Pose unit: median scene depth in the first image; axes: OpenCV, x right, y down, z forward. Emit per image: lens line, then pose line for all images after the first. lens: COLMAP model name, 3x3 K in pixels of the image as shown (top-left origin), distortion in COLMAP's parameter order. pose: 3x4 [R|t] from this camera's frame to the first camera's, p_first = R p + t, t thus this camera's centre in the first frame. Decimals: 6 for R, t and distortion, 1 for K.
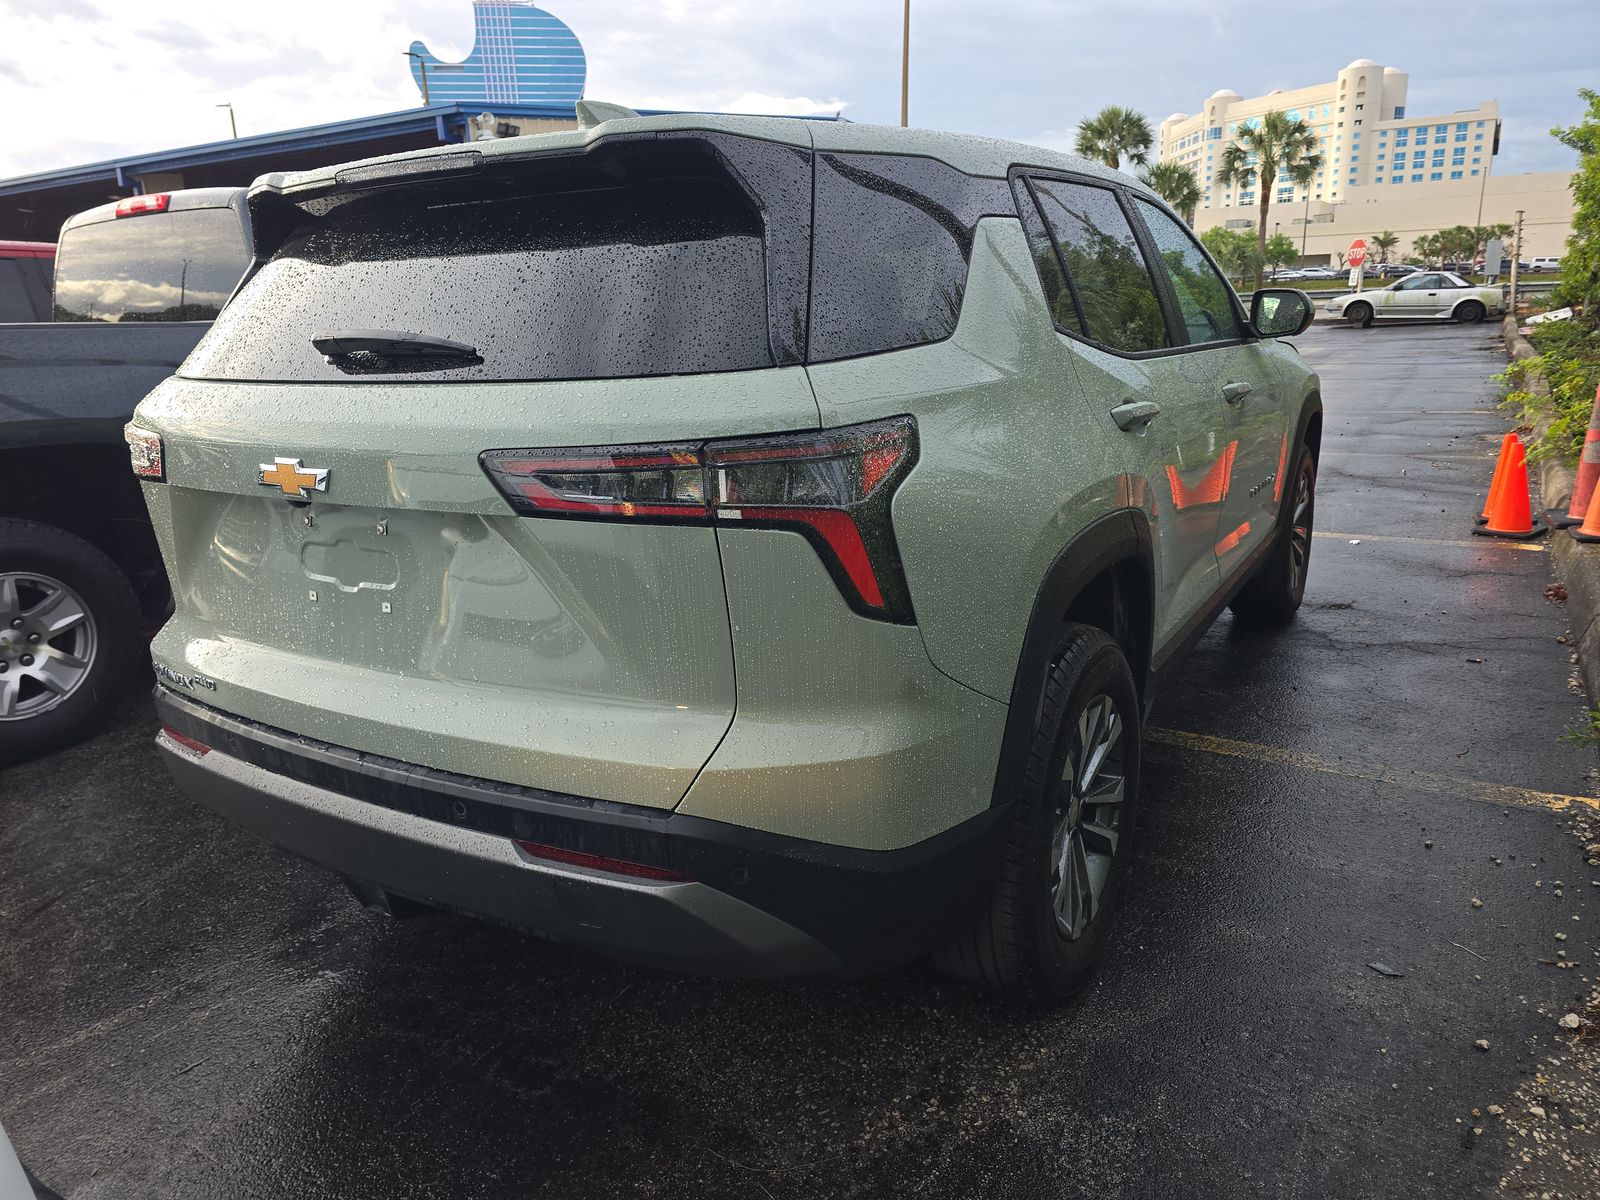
lens RADIAL K [[1088.6, 0, 814.1], [0, 1088.6, 594.7], [0, 0, 1]] dist [0.055748, -0.053625]
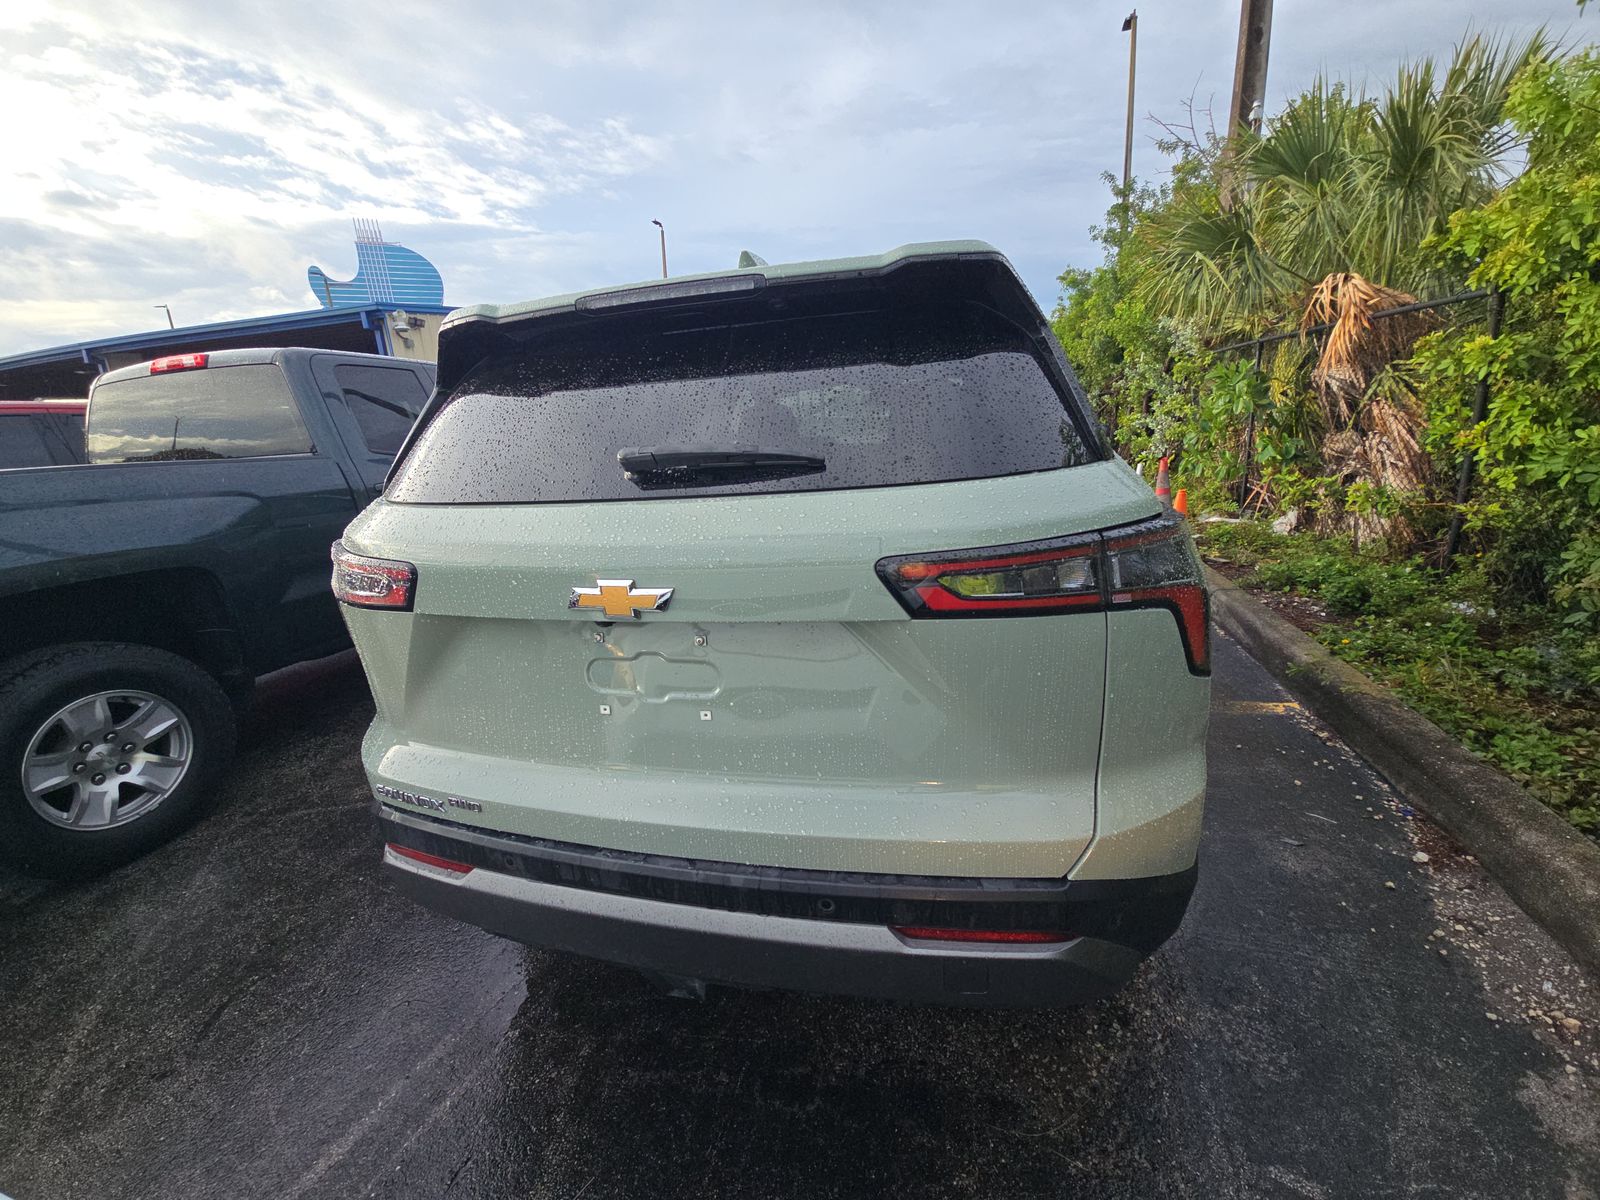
lens RADIAL K [[647.0, 0, 798.7], [0, 647.0, 596.3], [0, 0, 1]] dist [0.014394, -0.009856]
pose [[0.958712, -0.096468, 0.267516, -0.232136], [0.100417, 0.994945, -0.001086, -0.045256], [-0.266059, 0.027904, 0.963553, 0.199386]]
